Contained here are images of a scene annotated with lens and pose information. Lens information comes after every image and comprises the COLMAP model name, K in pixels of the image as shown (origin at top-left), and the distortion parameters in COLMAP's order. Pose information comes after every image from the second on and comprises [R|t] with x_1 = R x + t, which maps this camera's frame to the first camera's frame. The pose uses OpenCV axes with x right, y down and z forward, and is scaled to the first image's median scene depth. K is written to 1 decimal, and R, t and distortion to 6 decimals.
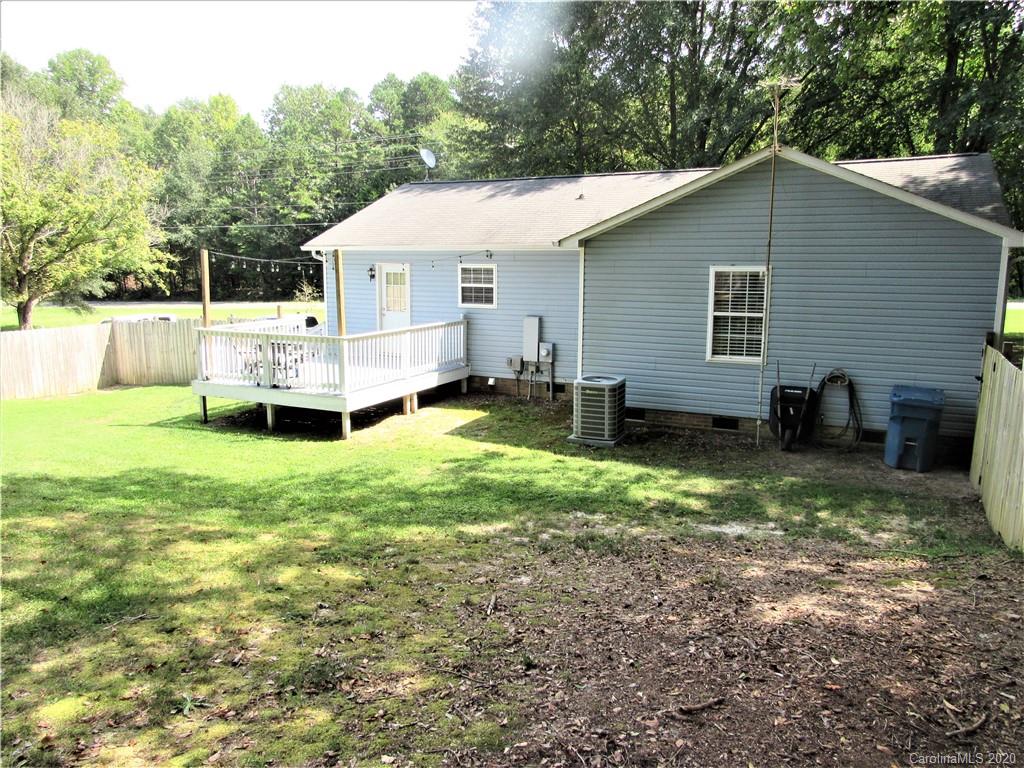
lens RADIAL K [[738.0, 0, 512.0], [0, 738.0, 384.0], [0, 0, 1]] dist [-0.023932, -0.003720]
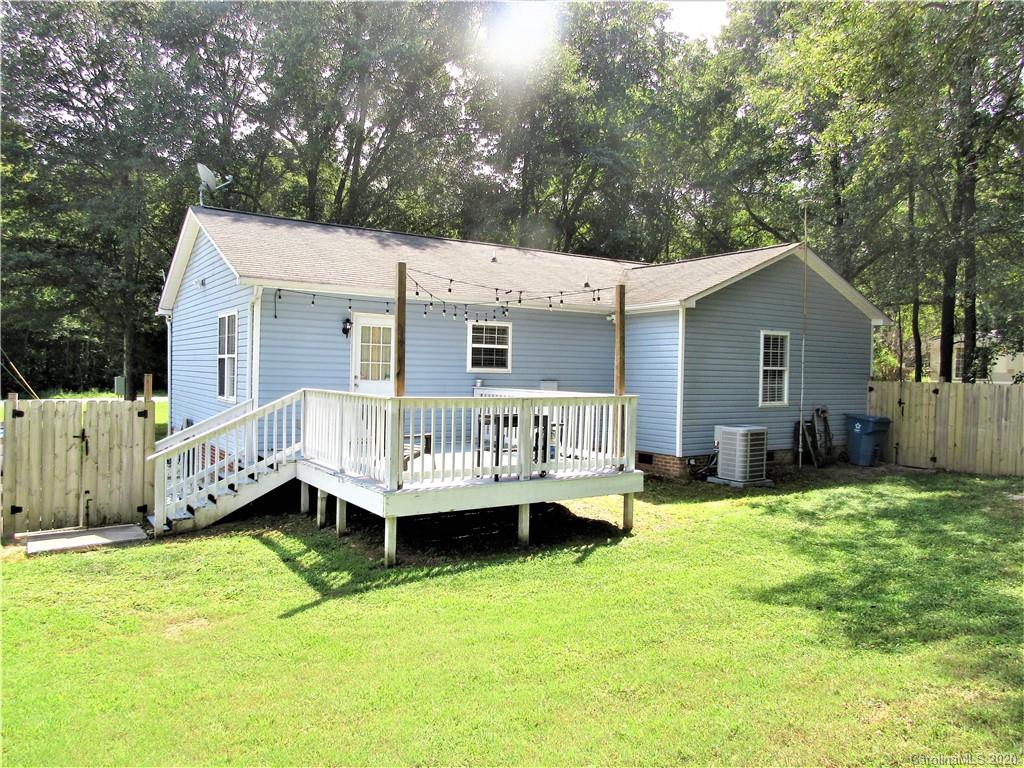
lens RADIAL K [[738.0, 0, 512.0], [0, 738.0, 384.0], [0, 0, 1]] dist [-0.023932, -0.003720]
pose [[0.529939, -0.015179, 0.847900, -0.790518], [0.124215, 0.990446, -0.059903, -0.037377], [-0.838889, 0.137066, 0.526761, 0.554647]]
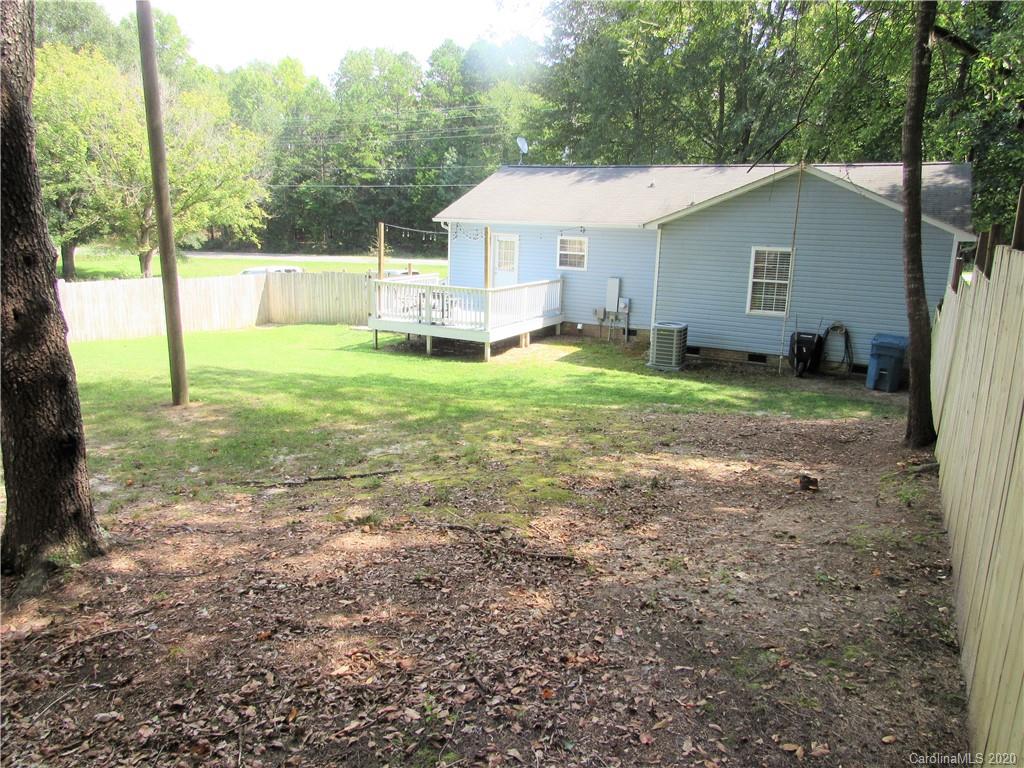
lens RADIAL K [[738.5, 0, 514.9], [0, 738.5, 387.5], [0, 0, 1]] dist [-0.027390, 0.000651]
pose [[0.999035, 0.032132, -0.029946, -0.105748], [-0.030228, 0.997617, 0.062019, 0.028588], [0.031867, -0.061054, 0.997626, -0.345262]]
